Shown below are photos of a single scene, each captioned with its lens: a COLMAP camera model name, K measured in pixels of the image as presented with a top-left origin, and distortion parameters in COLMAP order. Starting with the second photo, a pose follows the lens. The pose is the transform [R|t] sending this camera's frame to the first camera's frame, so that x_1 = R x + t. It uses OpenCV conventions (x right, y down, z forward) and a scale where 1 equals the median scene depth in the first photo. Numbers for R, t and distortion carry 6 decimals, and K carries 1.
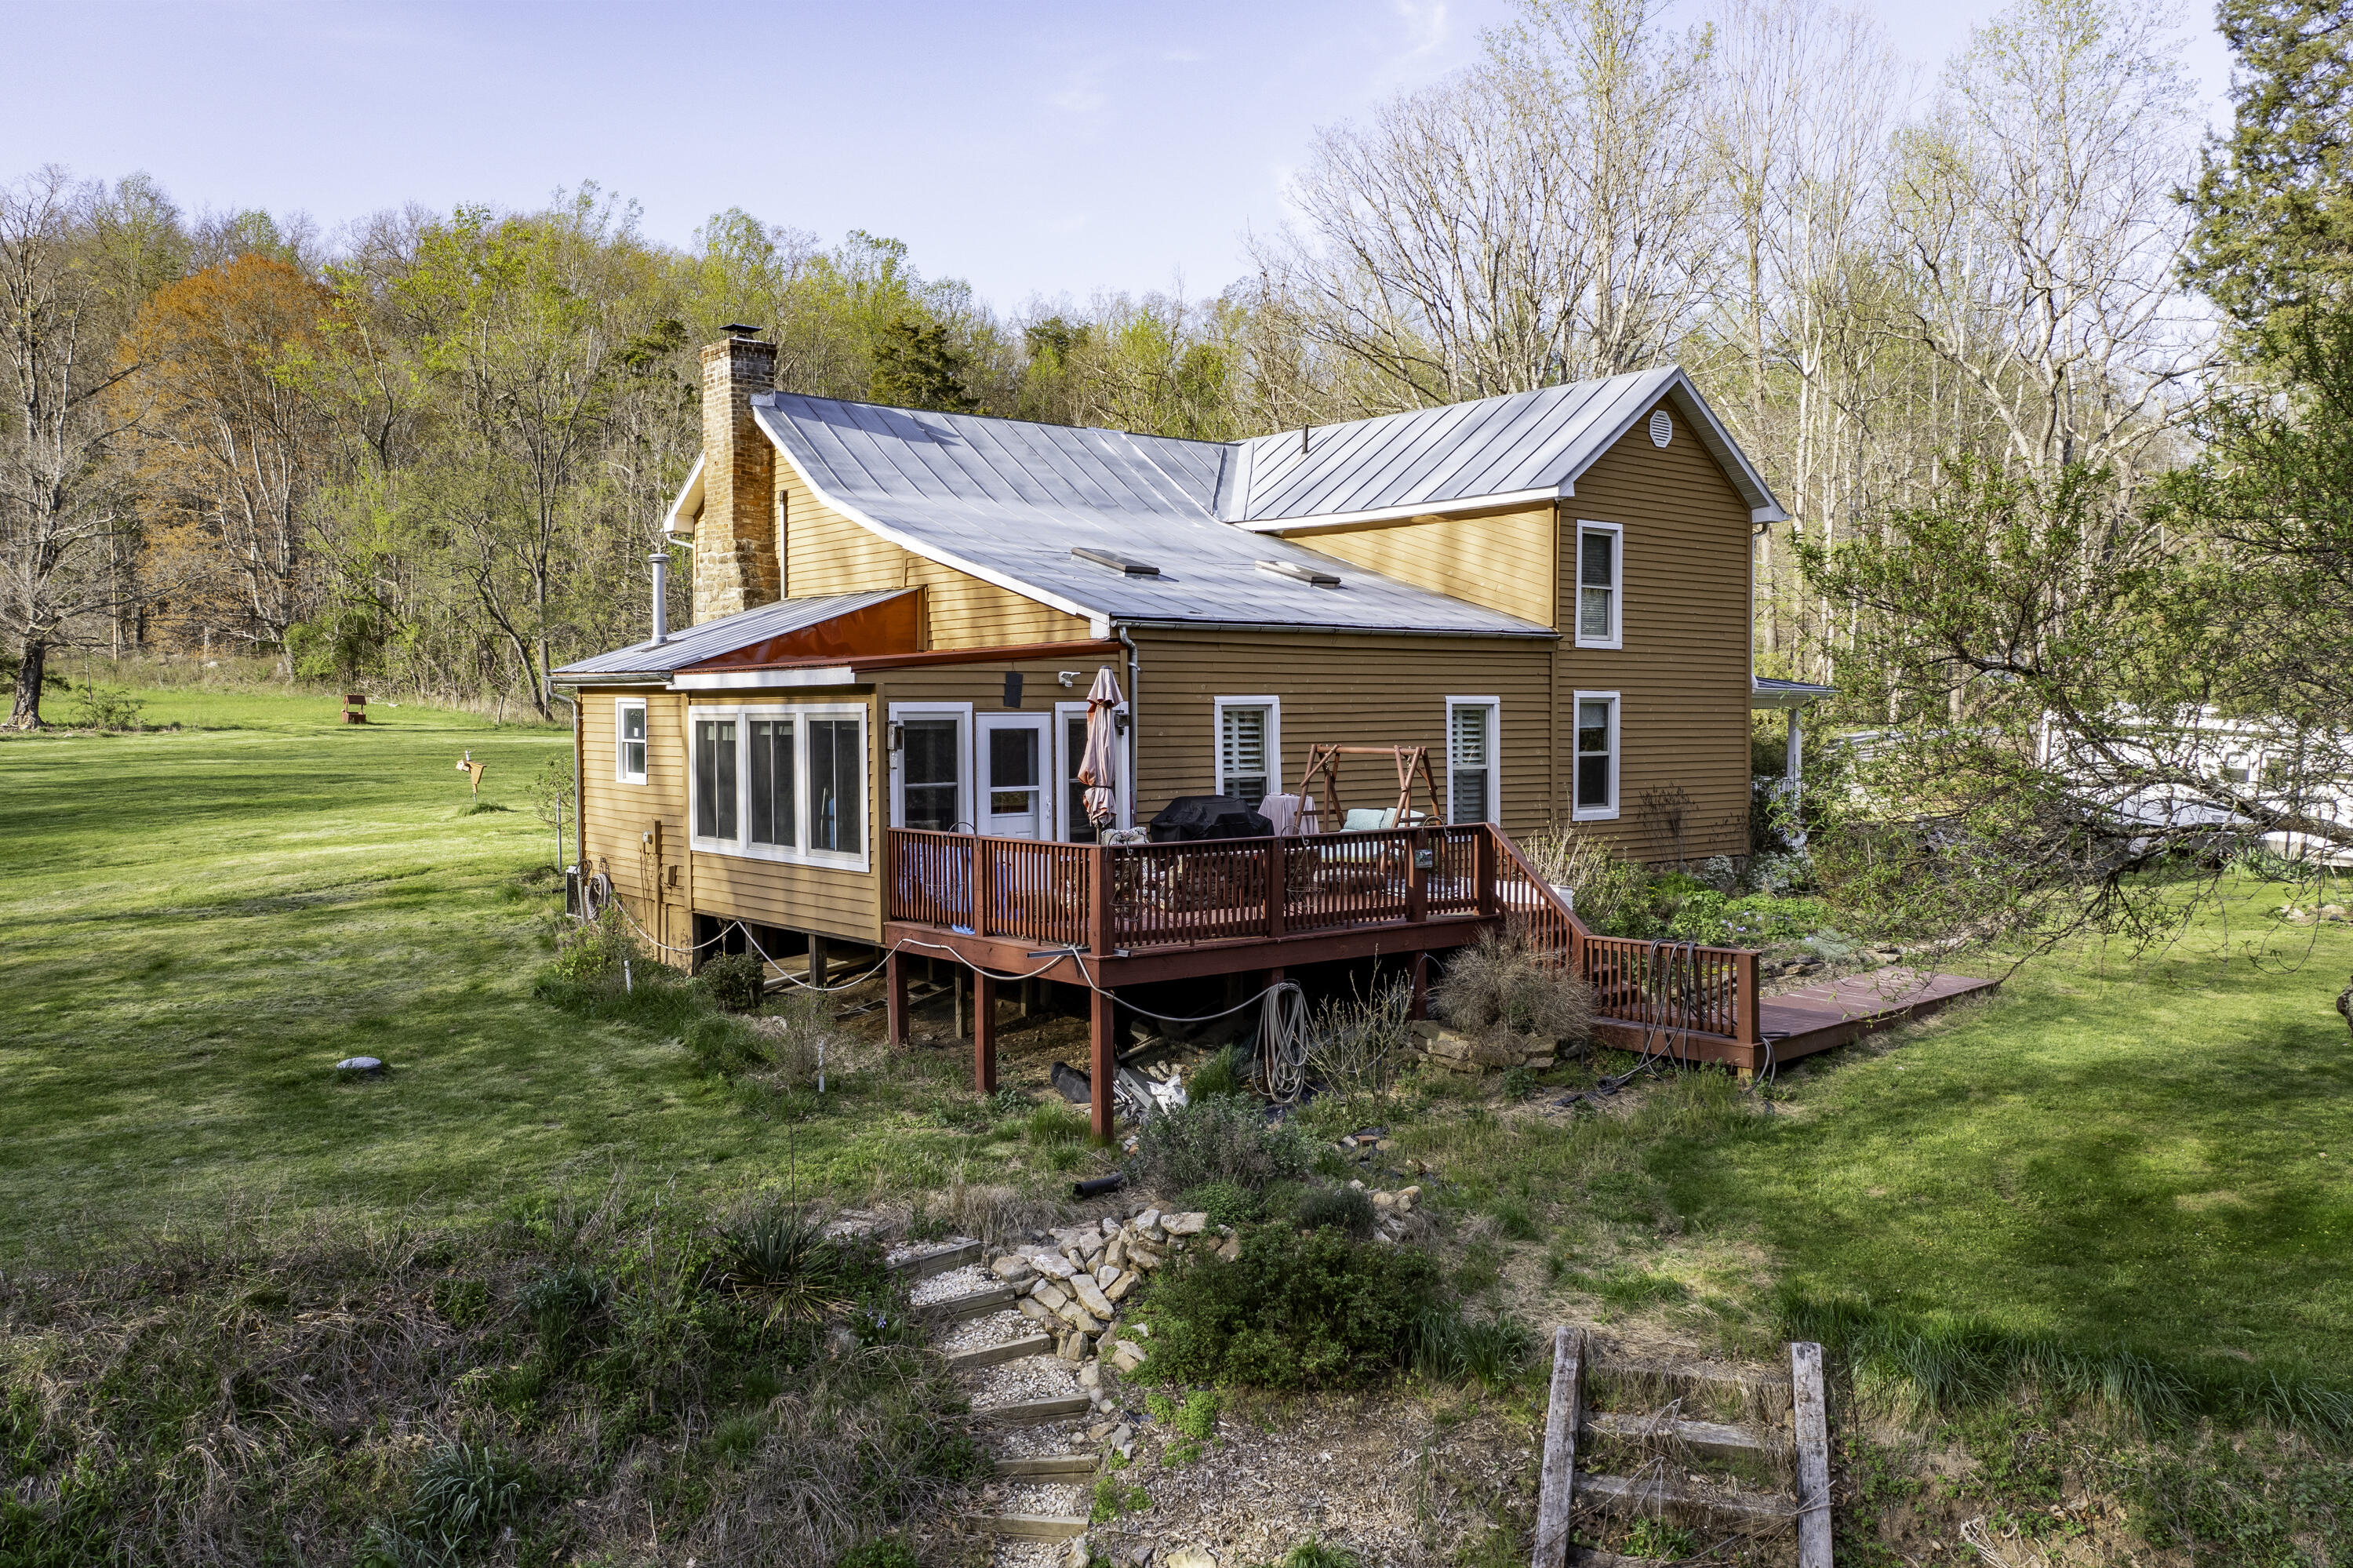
lens RADIAL K [[1886.6, 0, 1188.0], [0, 1886.6, 791.0], [0, 0, 1]] dist [-0.001977, 0.009012]
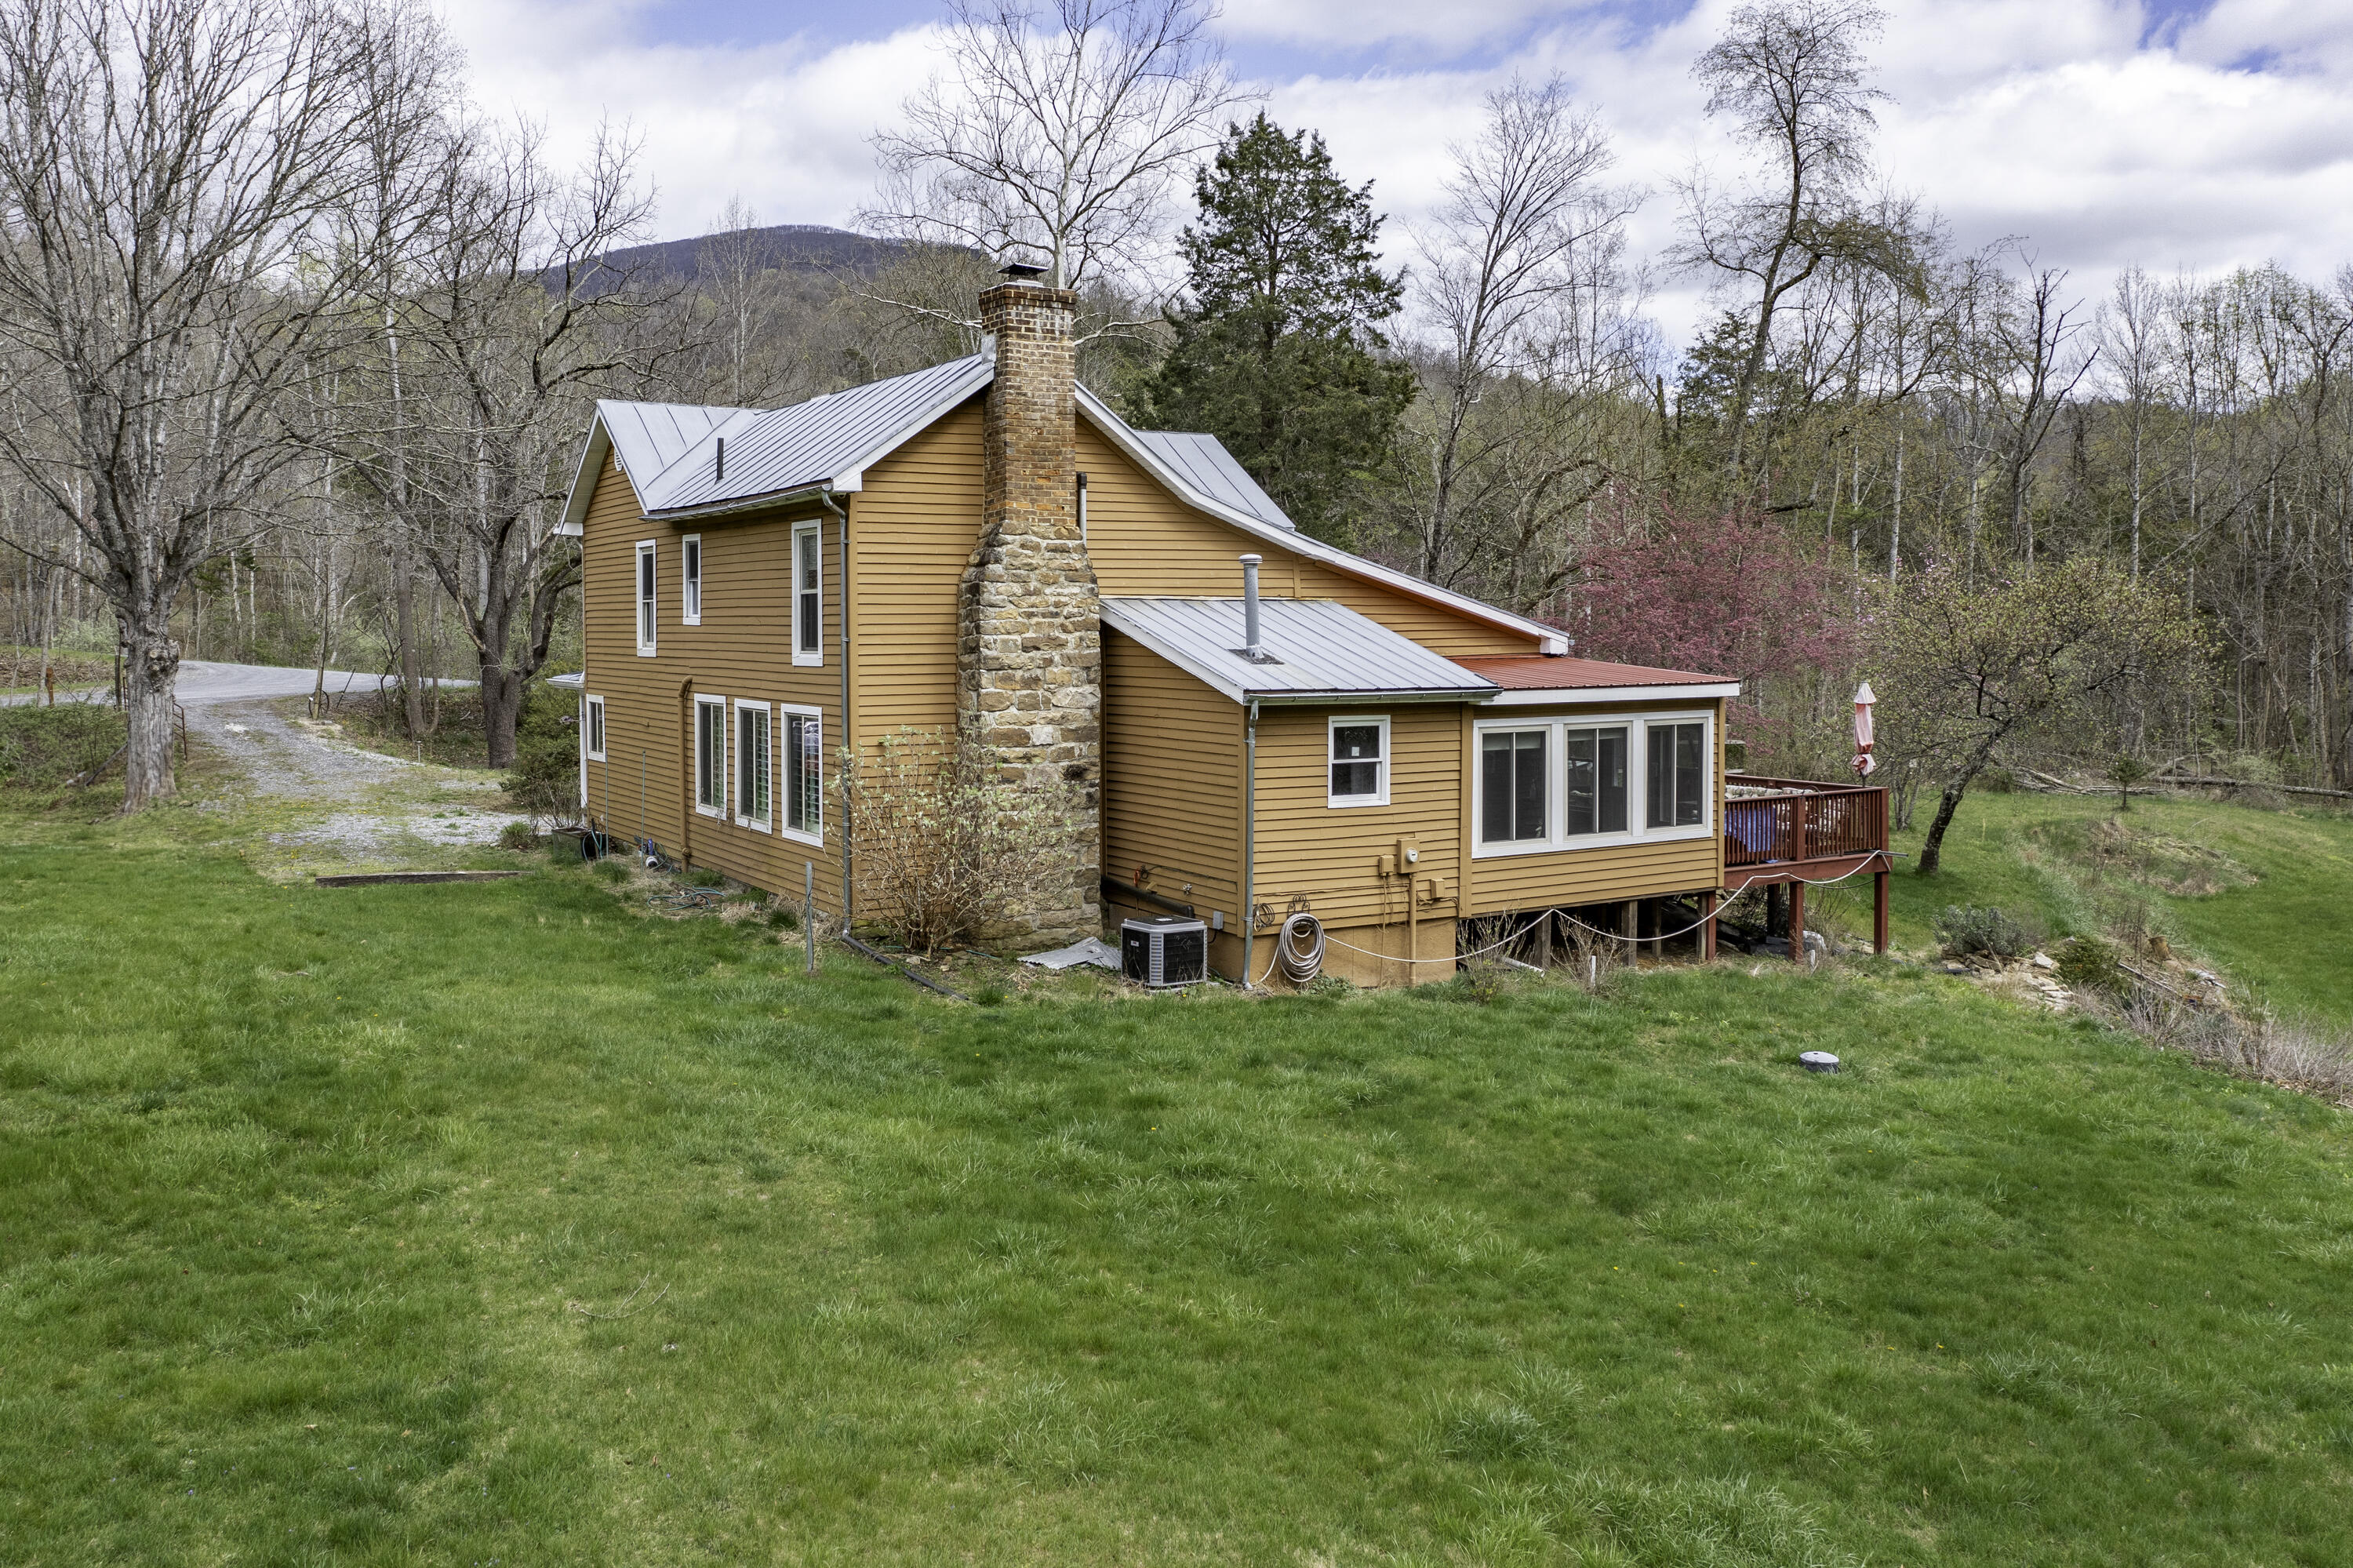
lens RADIAL K [[1922.4, 0, 1176.7], [0, 1922.4, 744.4], [0, 0, 1]] dist [-0.006589, 0.019890]
pose [[0.136272, -0.061279, 0.988774, -1.366280], [0.046730, 0.997372, 0.055371, -0.100126], [-0.989569, 0.038660, 0.138778, 1.036770]]
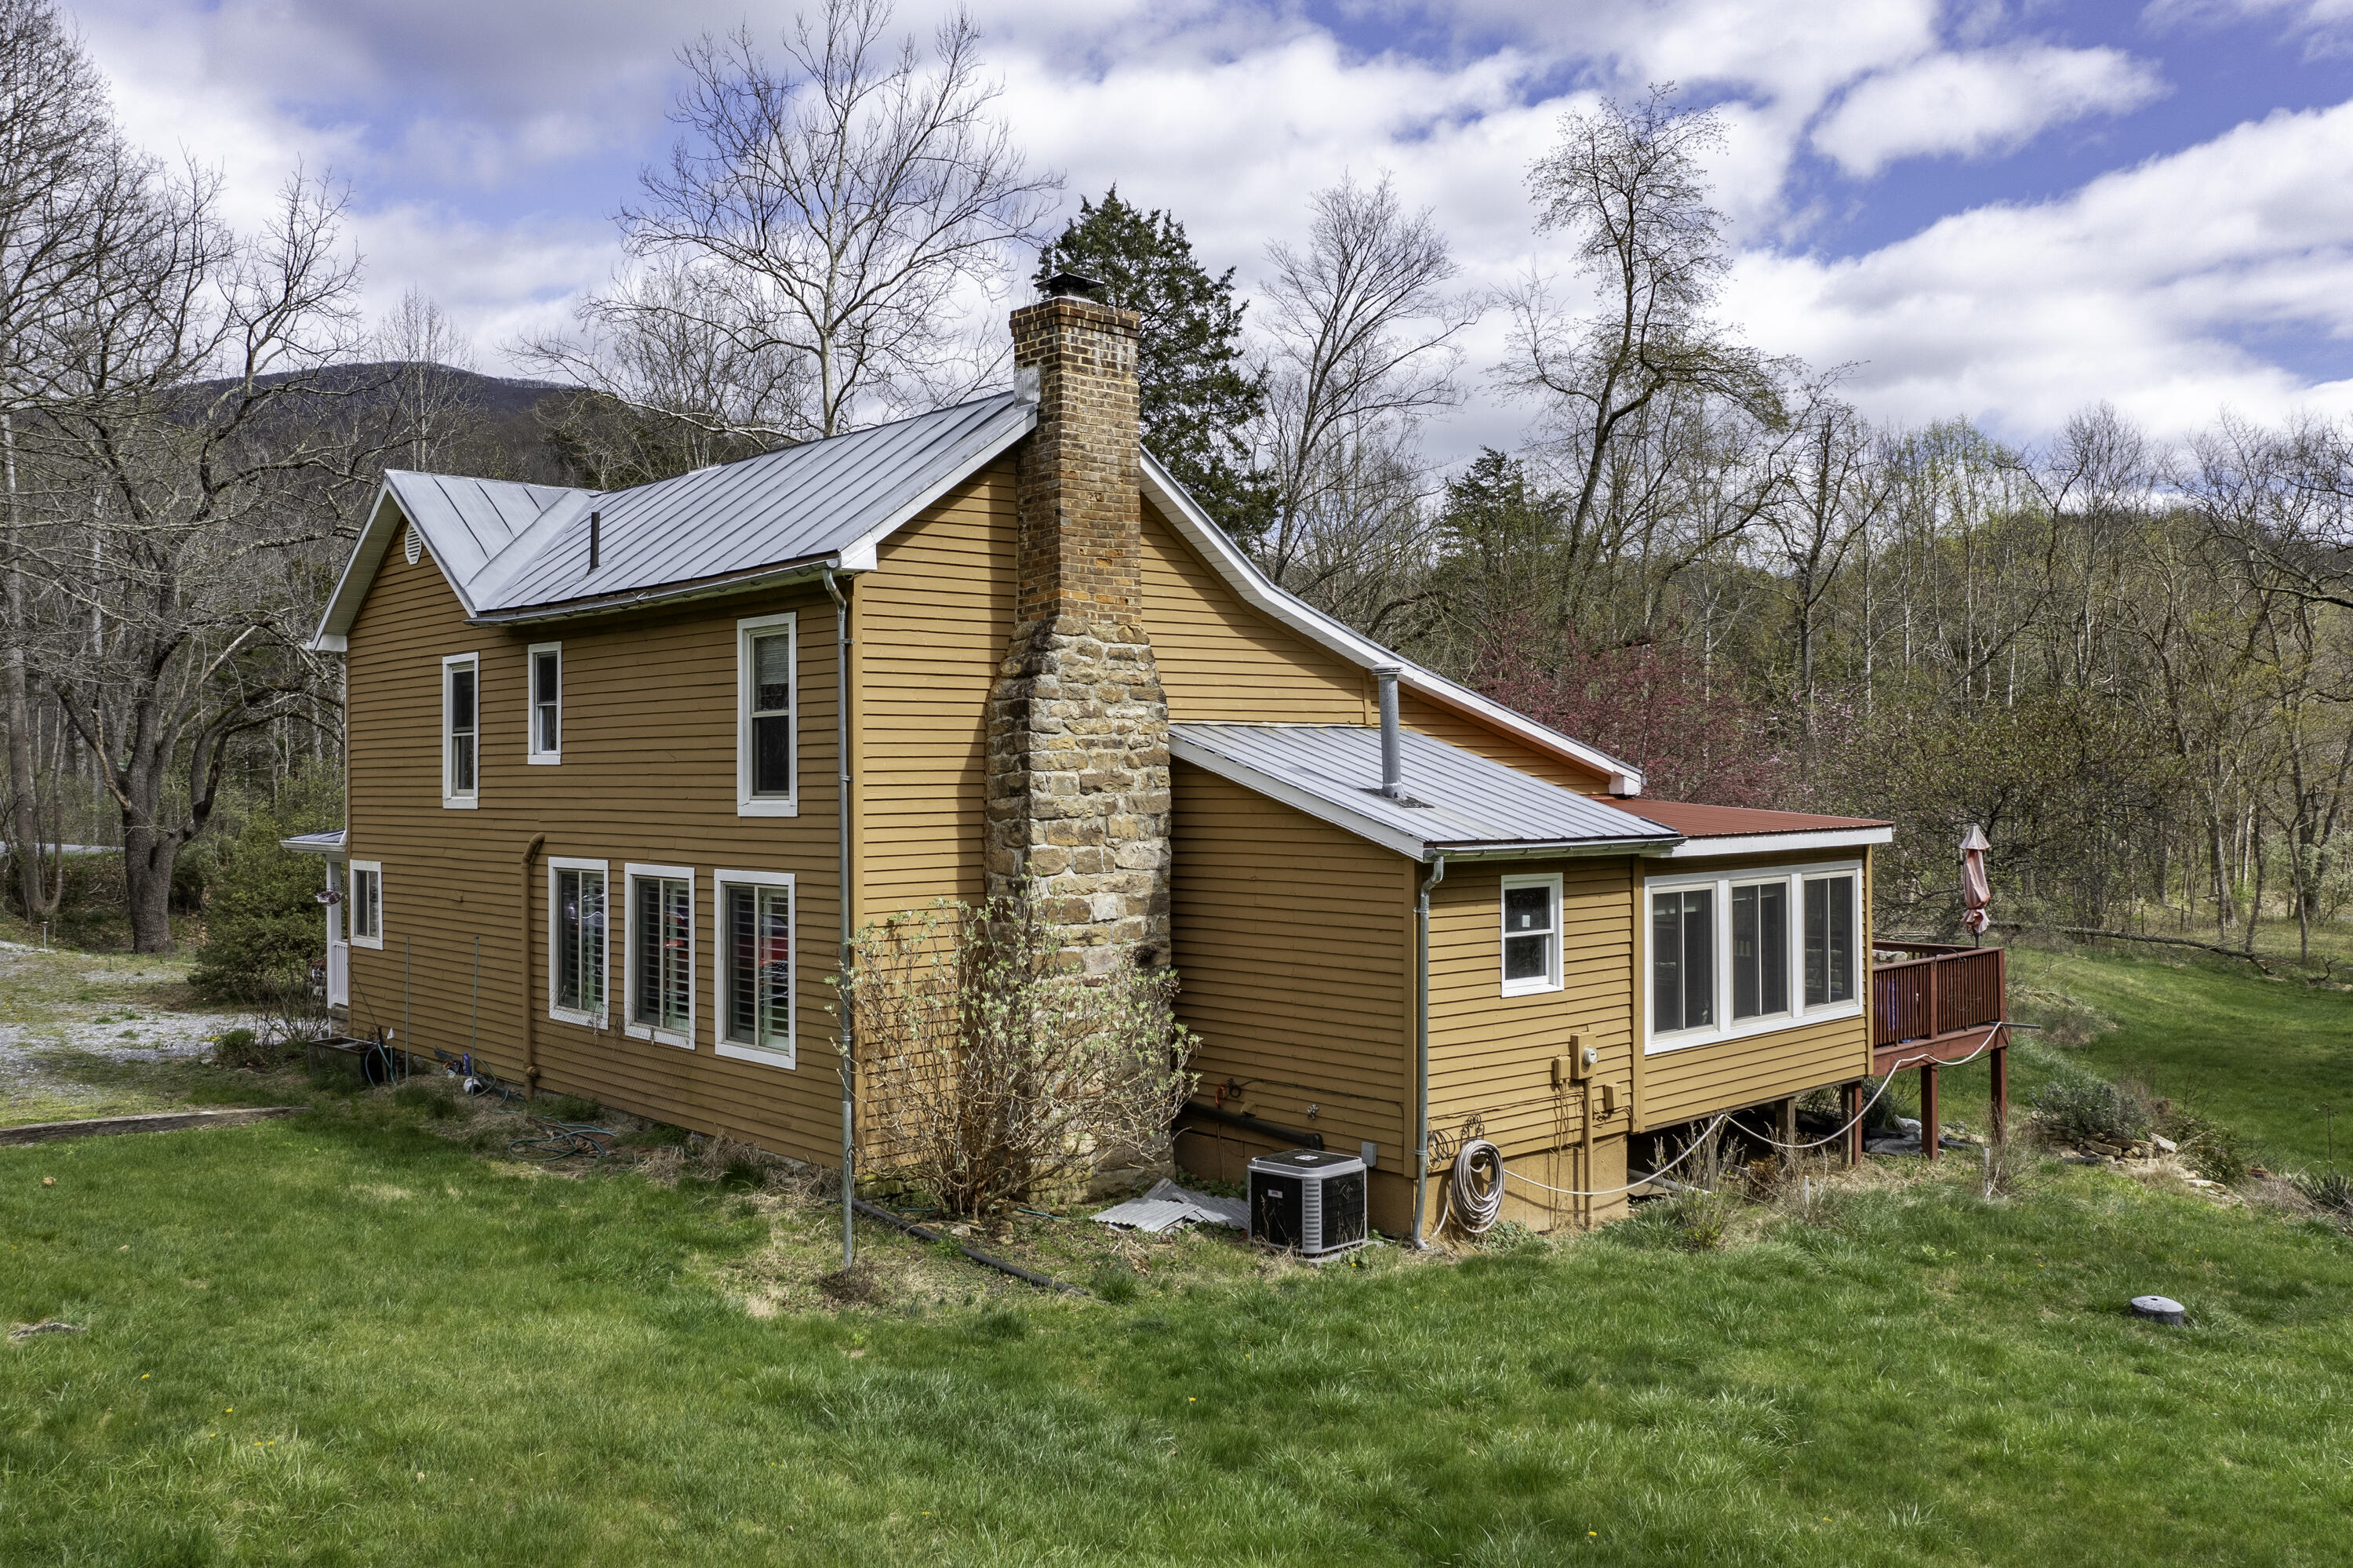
lens RADIAL K [[1933.0, 0, 1176.7], [0, 1933.0, 793.1], [0, 0, 1]] dist [-0.008842, 0.008438]
pose [[-0.053917, -0.007206, 0.998519, -1.109219], [0.053161, 0.998535, 0.010077, -0.102504], [-0.997129, 0.053626, -0.053455, 1.270397]]
